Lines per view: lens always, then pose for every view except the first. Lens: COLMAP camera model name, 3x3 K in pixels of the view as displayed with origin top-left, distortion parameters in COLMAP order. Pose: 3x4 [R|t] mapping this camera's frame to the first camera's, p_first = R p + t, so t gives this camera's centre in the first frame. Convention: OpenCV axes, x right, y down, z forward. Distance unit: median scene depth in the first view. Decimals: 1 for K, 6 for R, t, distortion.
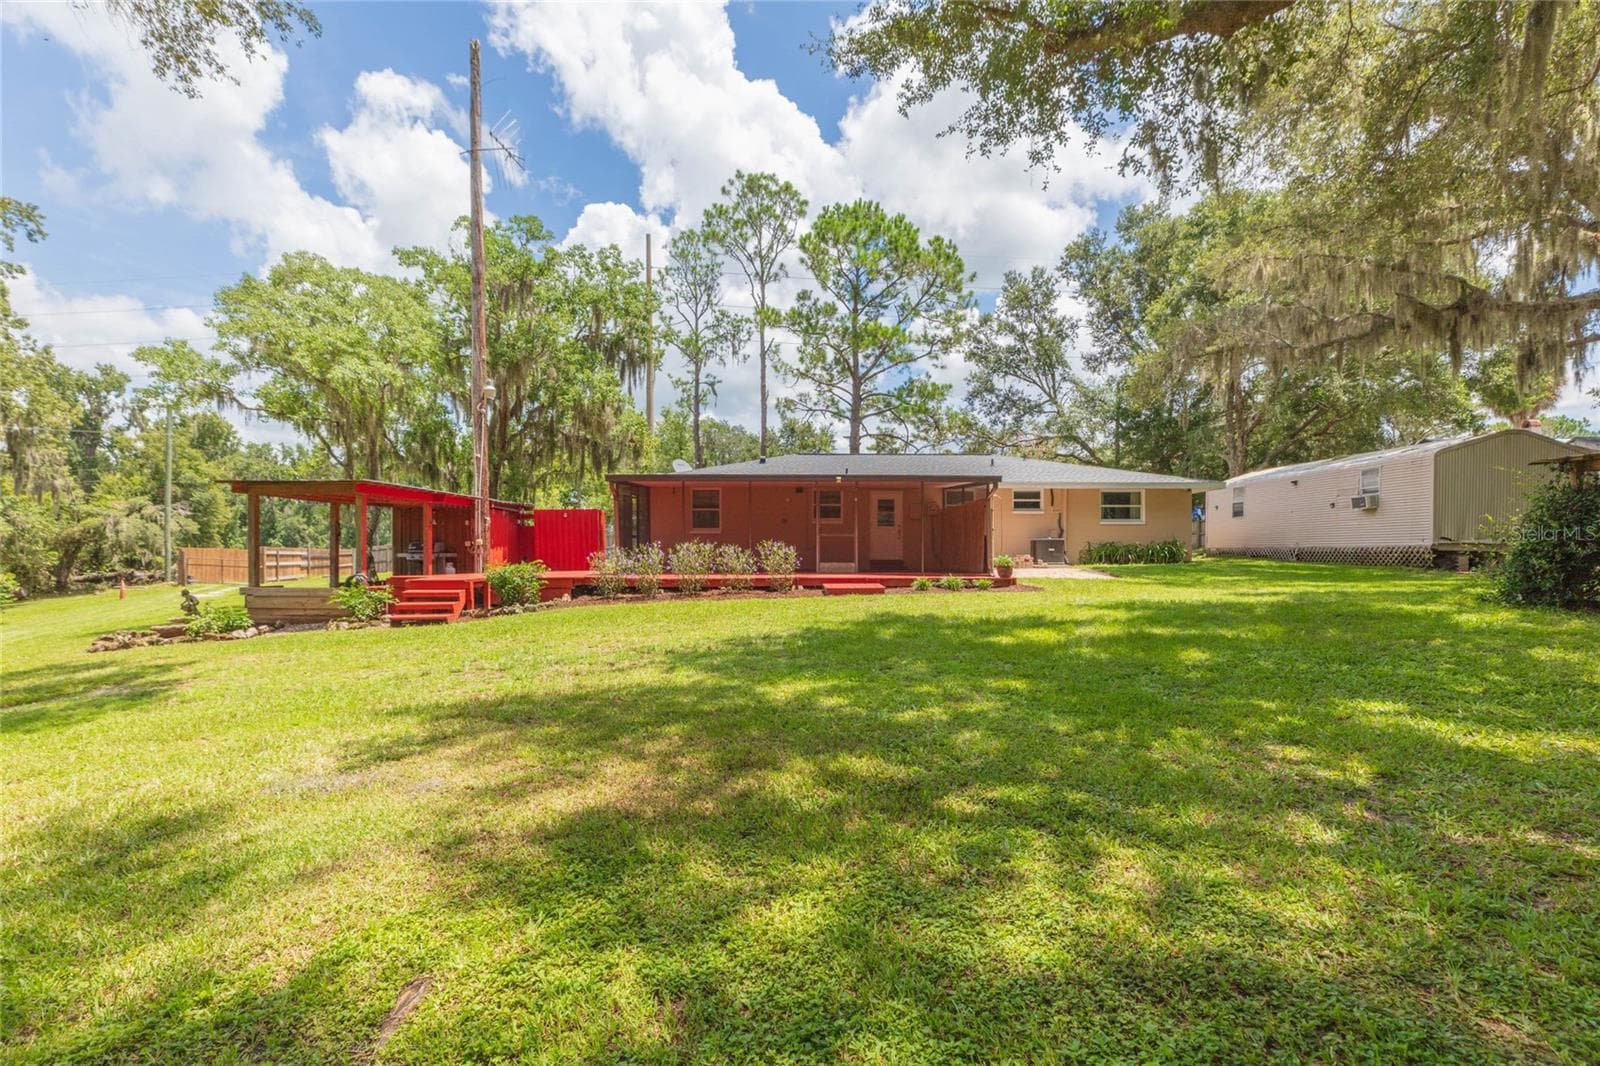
lens RADIAL K [[725.8, 0, 782.5], [0, 725.8, 535.1], [0, 0, 1]] dist [0.000603, 0.000499]
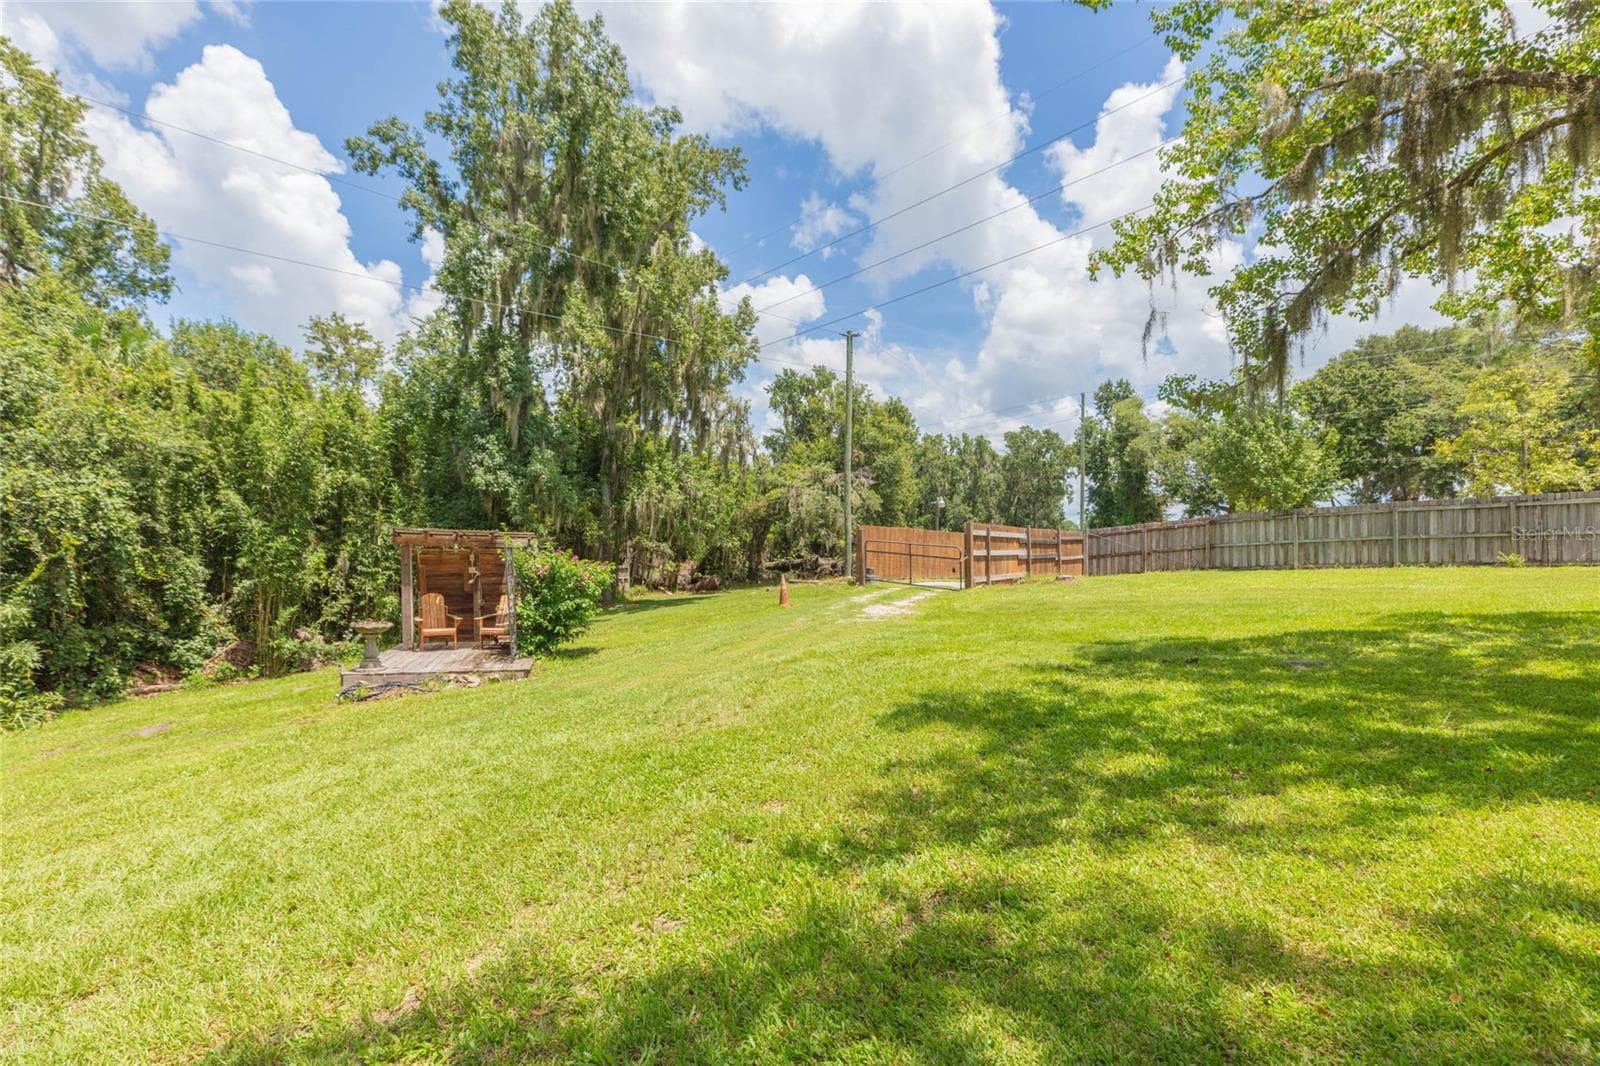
lens RADIAL K [[729.6, 0, 803.1], [0, 729.6, 525.4], [0, 0, 1]] dist [0.006136, 0.000466]
pose [[0.701358, -0.005193, -0.712790, -0.353449], [0.003032, 0.999986, -0.004302, 0.018005], [0.712803, 0.000856, 0.701364, 0.450934]]
